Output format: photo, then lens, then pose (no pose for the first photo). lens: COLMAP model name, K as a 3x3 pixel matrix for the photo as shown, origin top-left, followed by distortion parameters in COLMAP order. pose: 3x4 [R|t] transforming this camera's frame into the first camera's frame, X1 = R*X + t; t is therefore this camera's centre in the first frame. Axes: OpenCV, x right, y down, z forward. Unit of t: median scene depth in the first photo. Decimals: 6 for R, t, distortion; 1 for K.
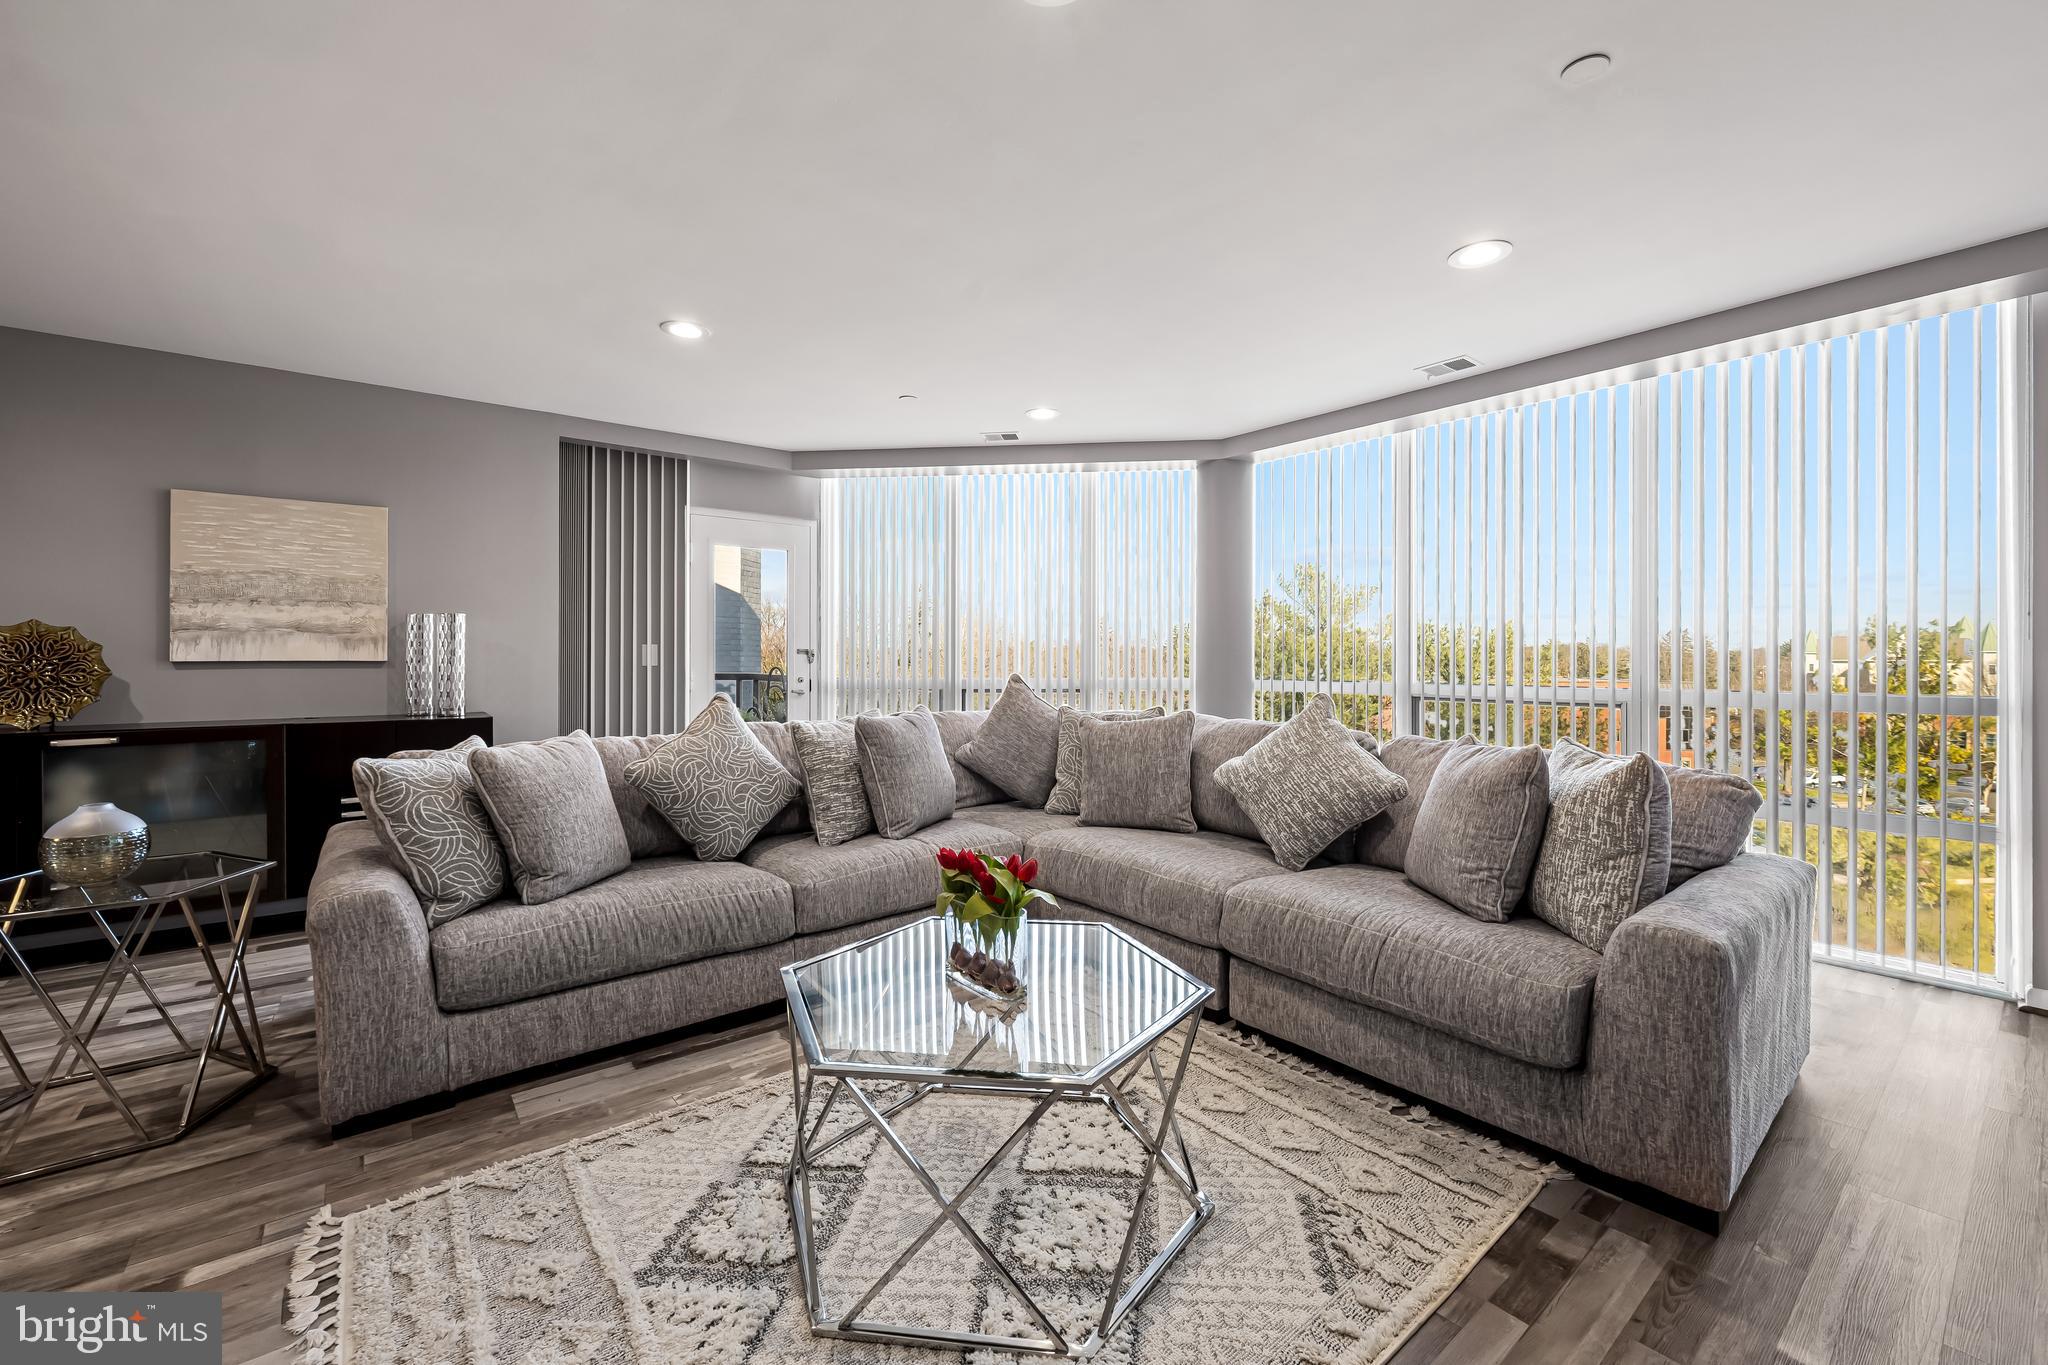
lens RADIAL K [[821.0, 0, 1020.0], [0, 821.0, 669.0], [0, 0, 1]] dist [-0.003297, -0.000033]
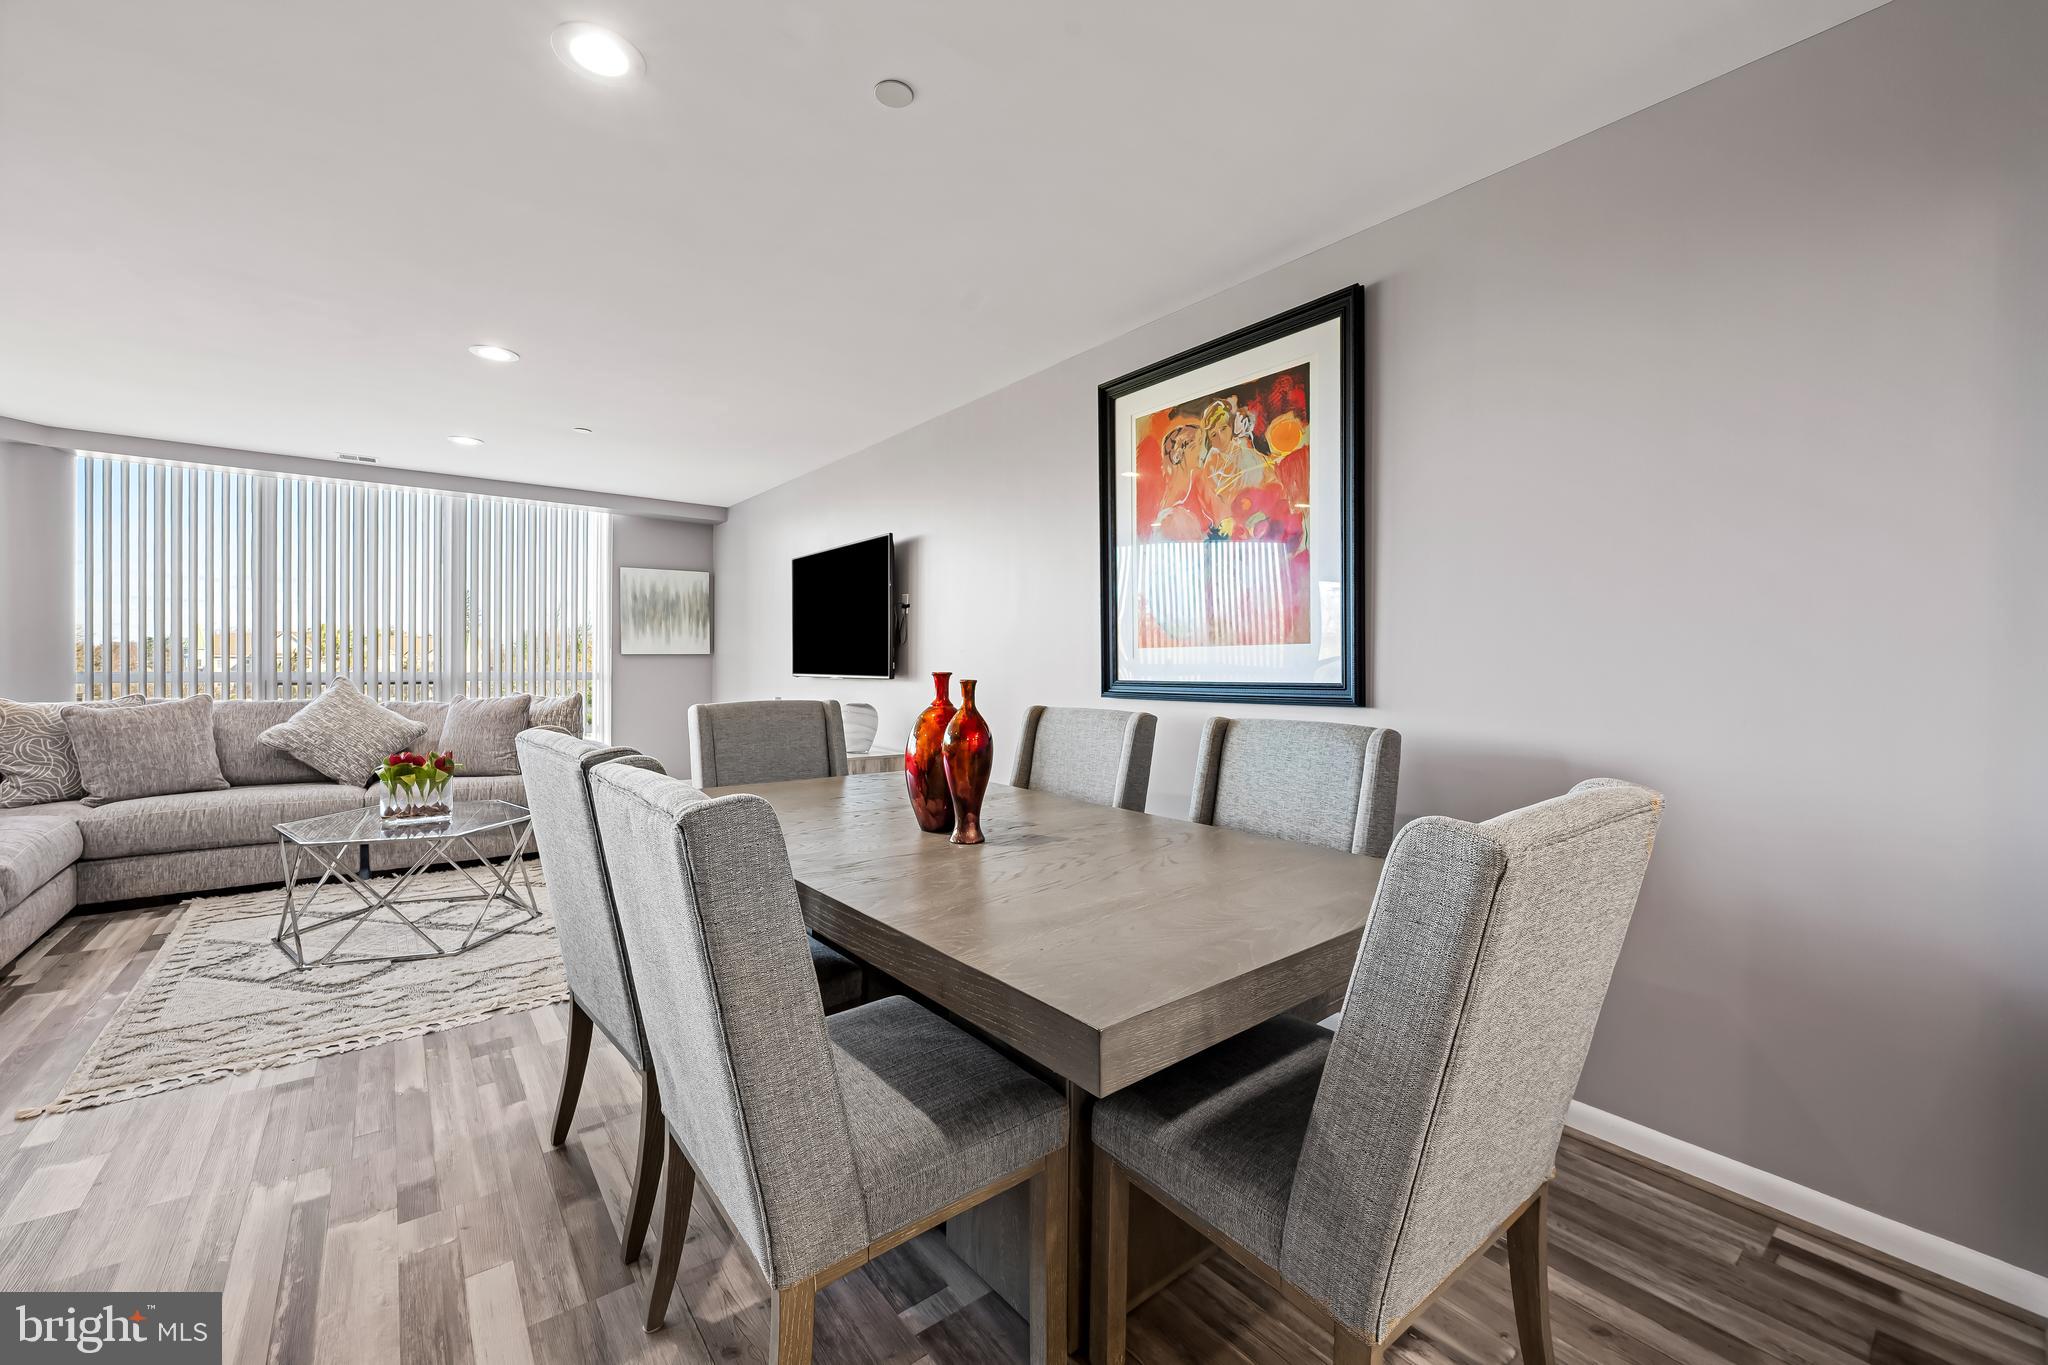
lens RADIAL K [[821.0, 0, 1019.0], [0, 821.0, 672.9], [0, 0, 1]] dist [-0.003297, -0.000033]
pose [[-0.002912, -0.010811, 0.999937, -1.284692], [0.000004, 0.999942, 0.010811, 0.005485], [-0.999996, 0.000035, -0.002911, -0.282862]]
